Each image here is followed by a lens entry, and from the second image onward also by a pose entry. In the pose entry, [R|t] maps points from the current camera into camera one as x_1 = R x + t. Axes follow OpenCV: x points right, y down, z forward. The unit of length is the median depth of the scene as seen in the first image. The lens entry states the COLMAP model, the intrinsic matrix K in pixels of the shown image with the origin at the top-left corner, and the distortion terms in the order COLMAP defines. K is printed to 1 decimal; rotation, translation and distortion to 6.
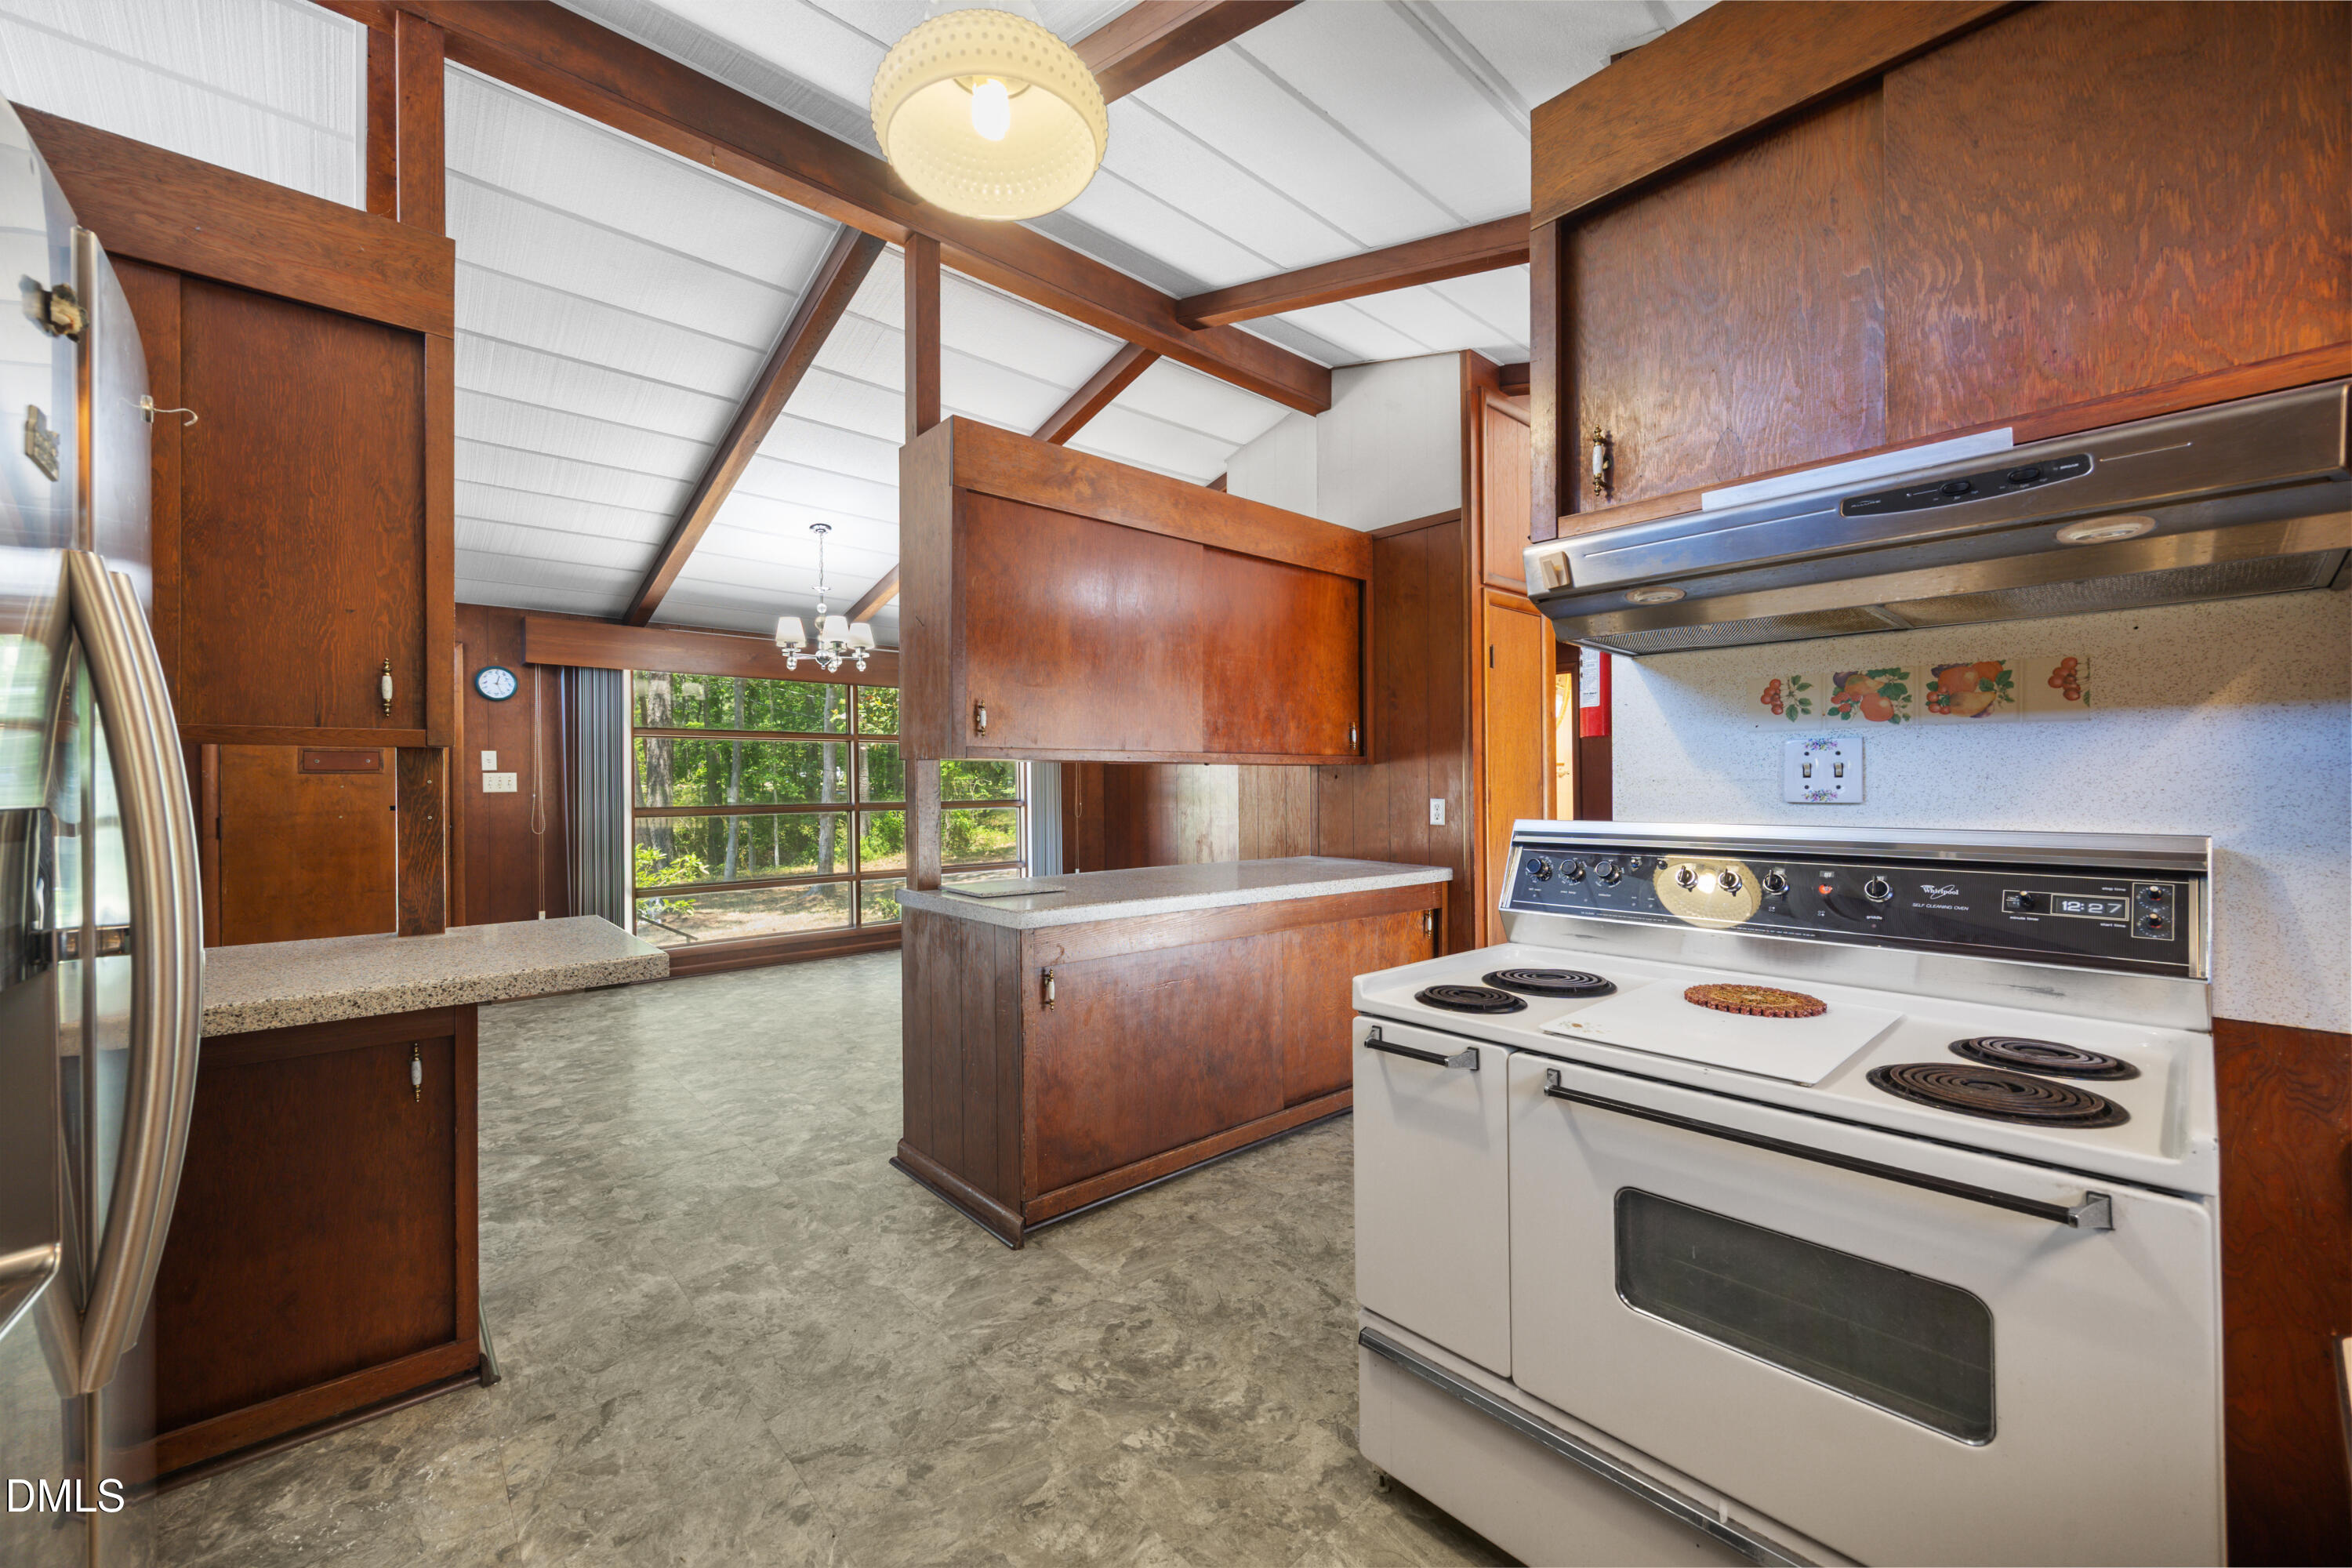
lens RADIAL K [[929.8, 0, 1206.3], [0, 929.8, 777.1], [0, 0, 1]] dist [0.005885, -0.001794]
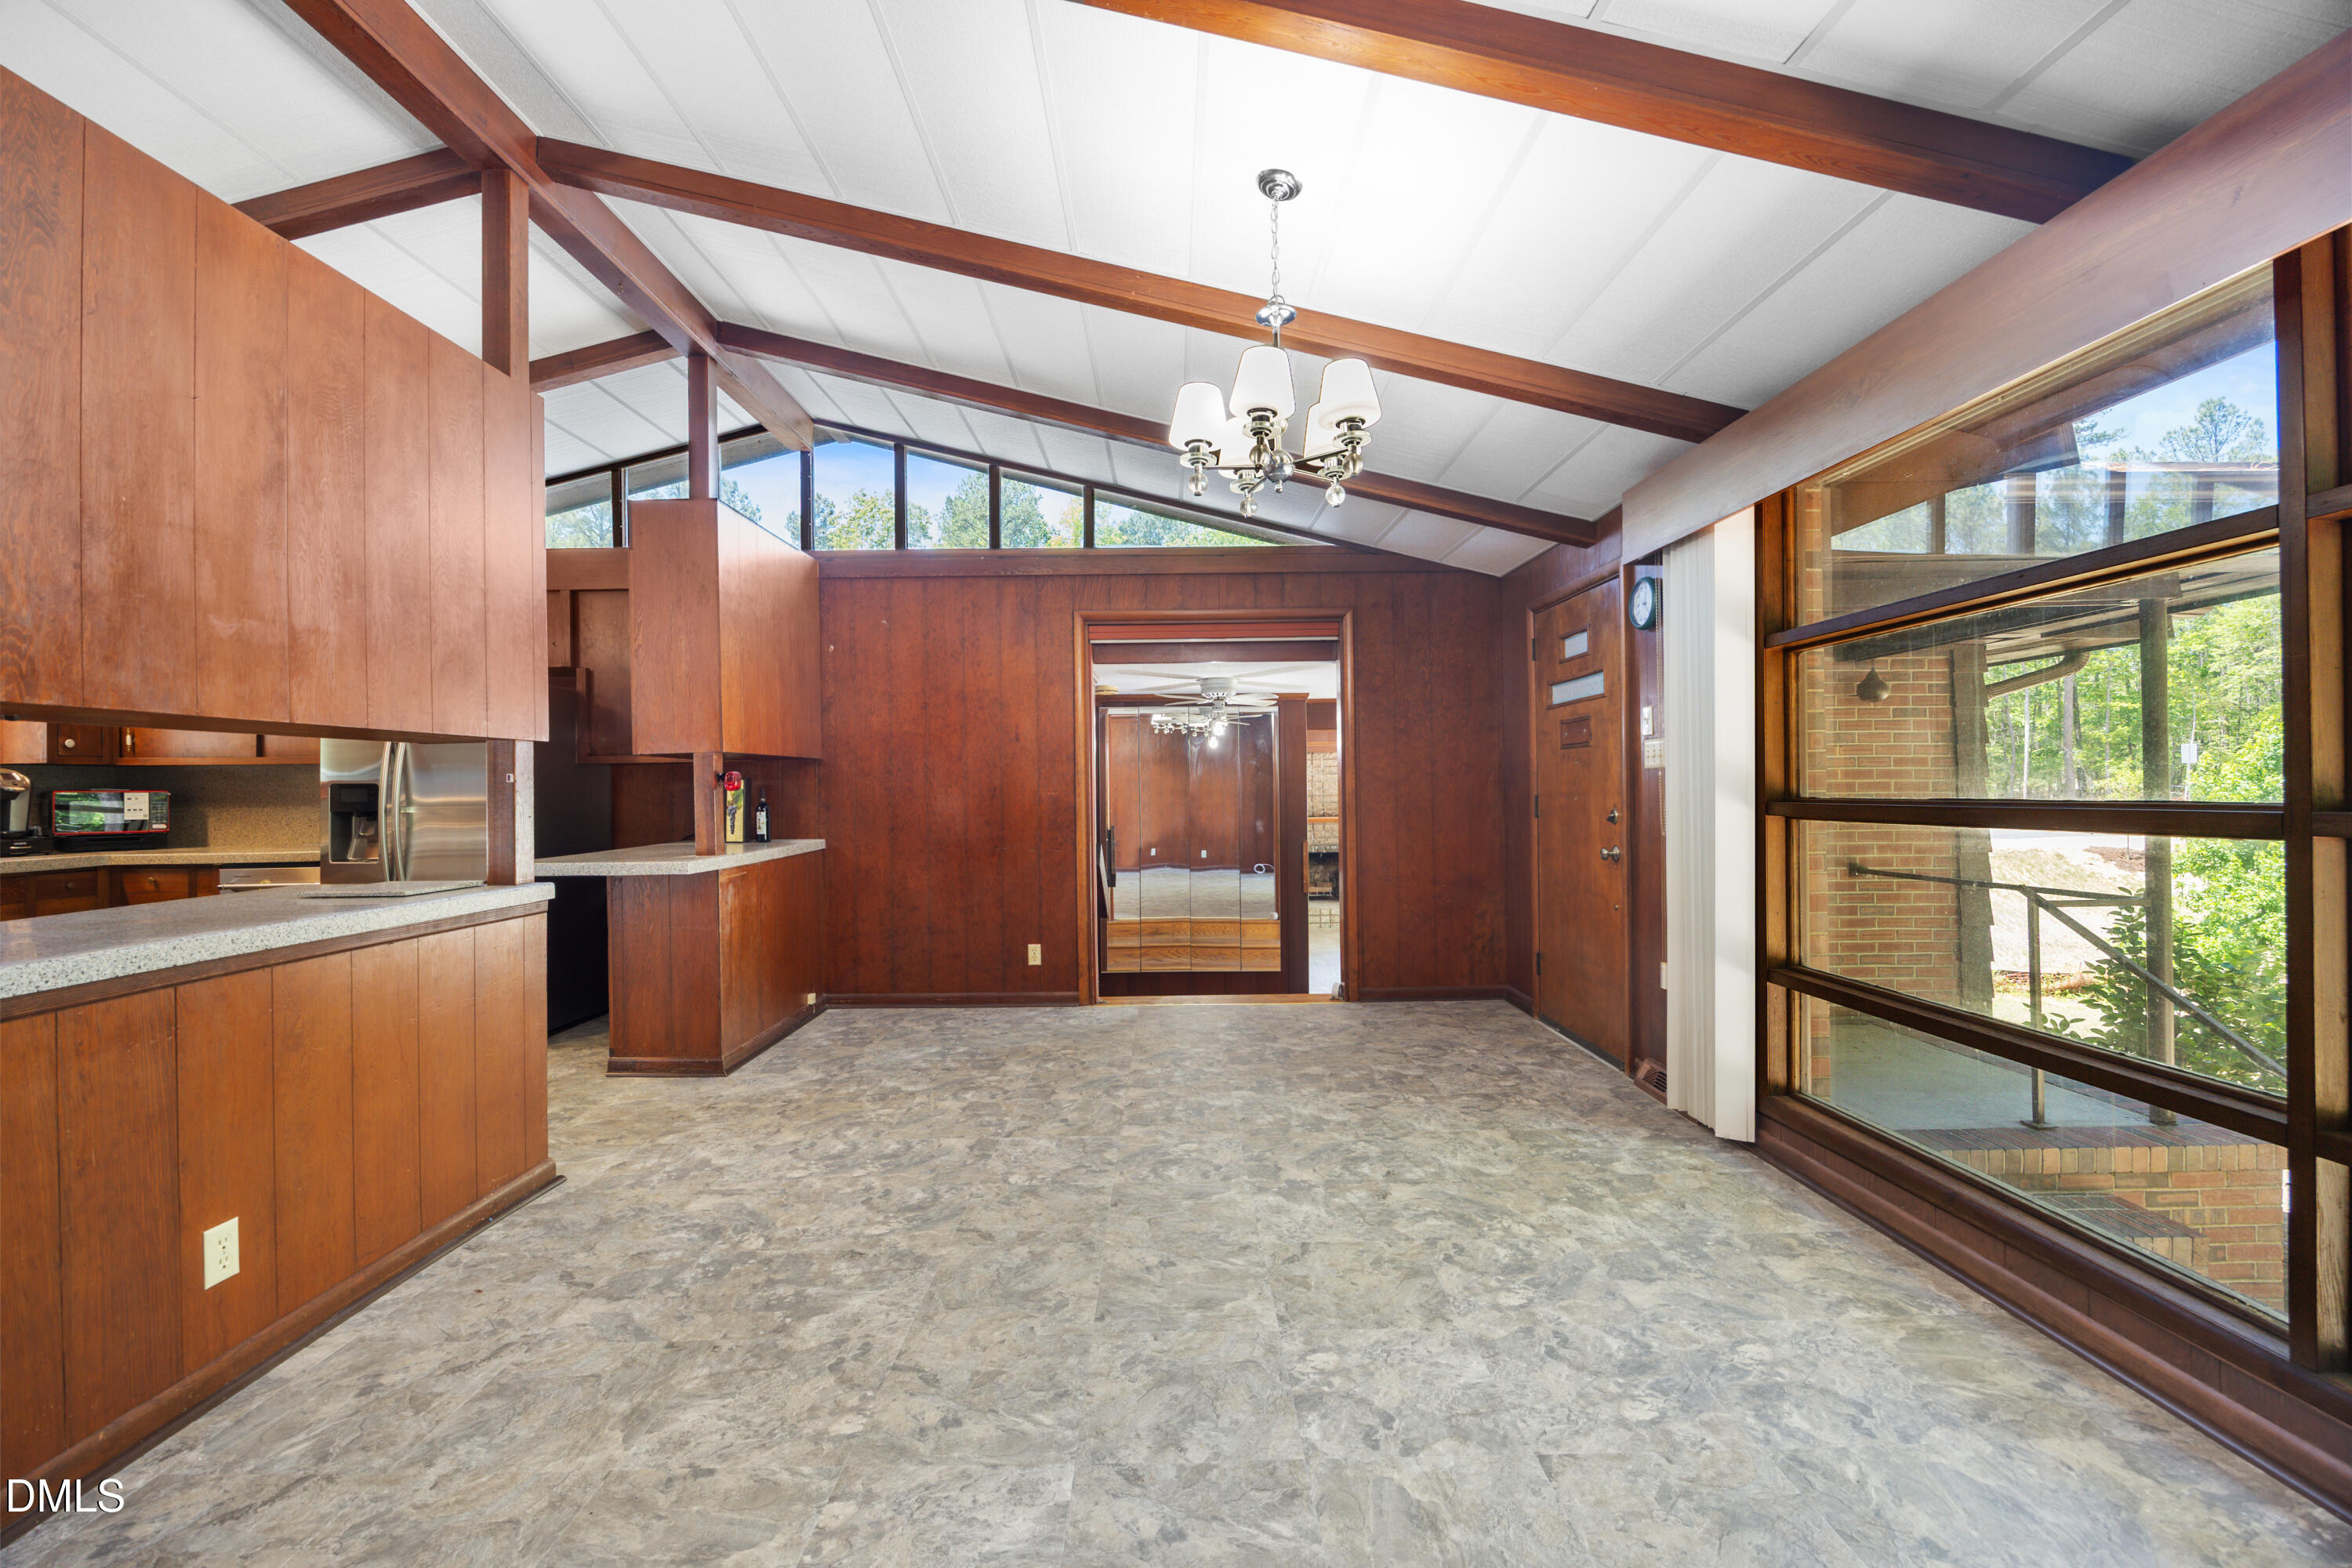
lens RADIAL K [[968.3, 0, 1177.4], [0, 968.3, 787.2], [0, 0, 1]] dist [-0.017942, 0.003075]
pose [[-0.668903, 0.017436, -0.743145, -0.046082], [0.019746, 0.999789, 0.005684, 0.030584], [0.743087, -0.010872, -0.669106, 2.158091]]
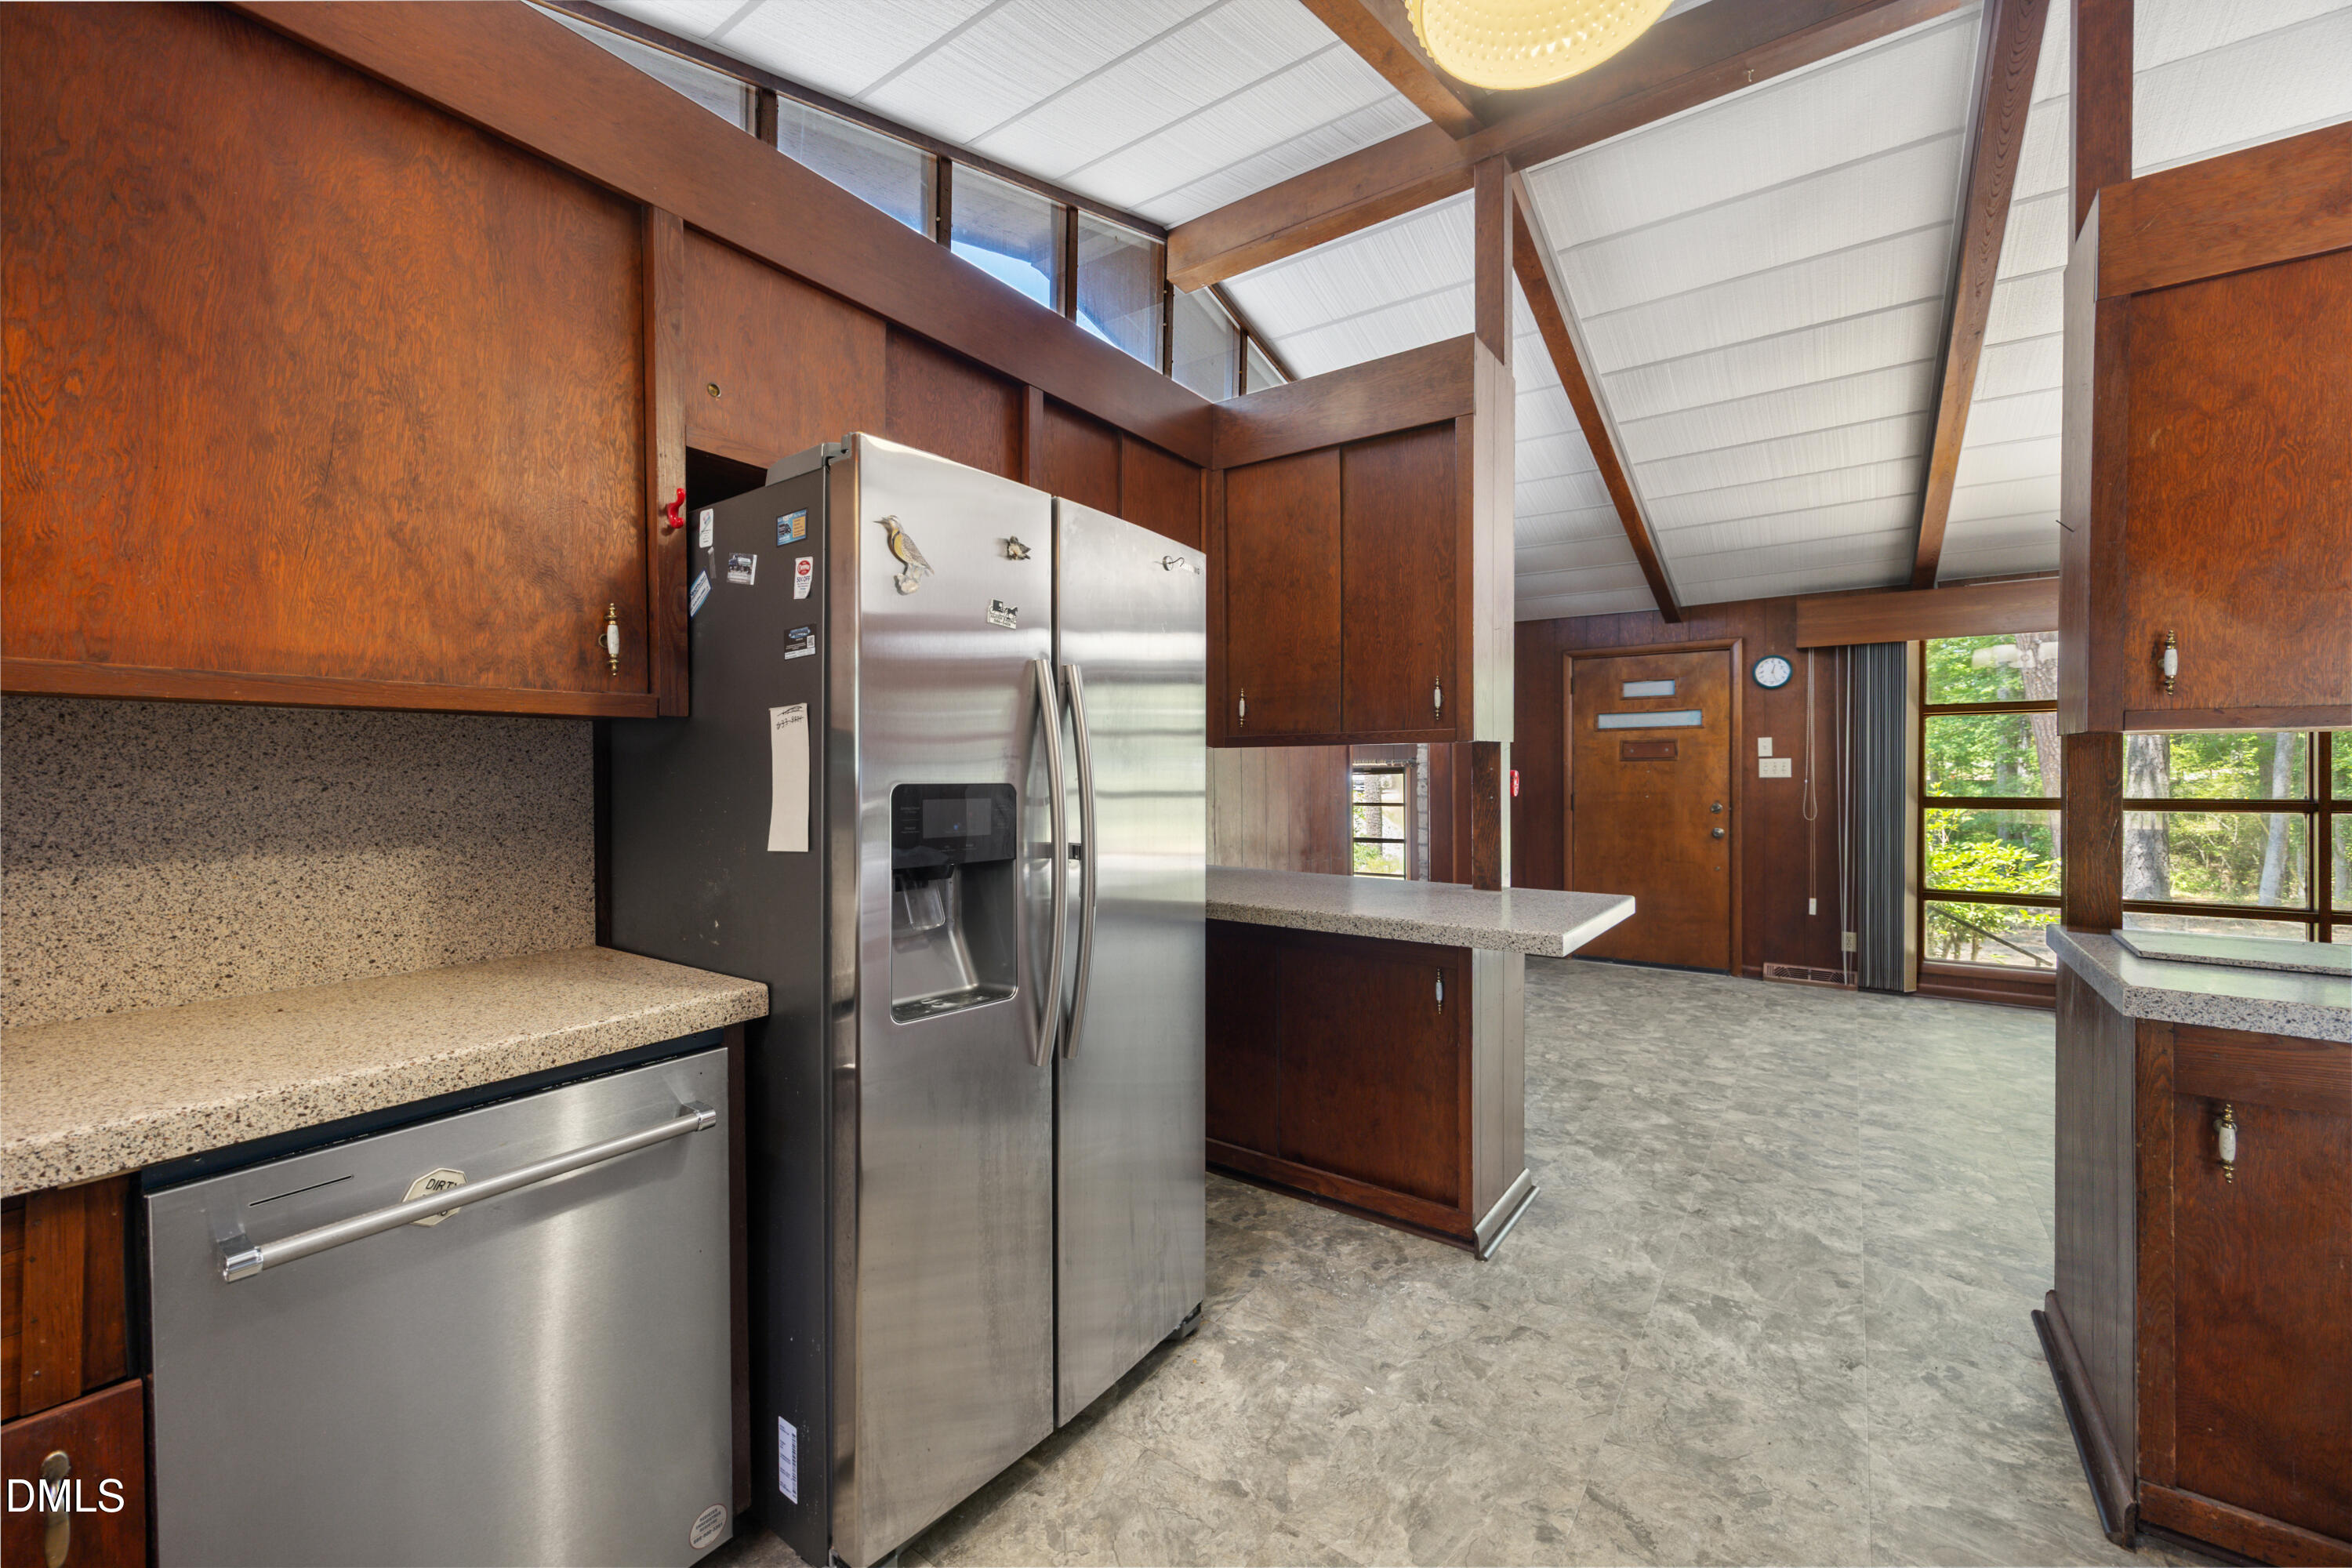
lens RADIAL K [[929.8, 0, 1142.3], [0, 929.8, 779.7], [0, 0, 1]] dist [0.005885, -0.001794]
pose [[0.180481, 0.013968, -0.983479, 0.229216], [0.005502, 0.999869, 0.015210, -0.001042], [0.983563, -0.008156, 0.180380, 0.228804]]
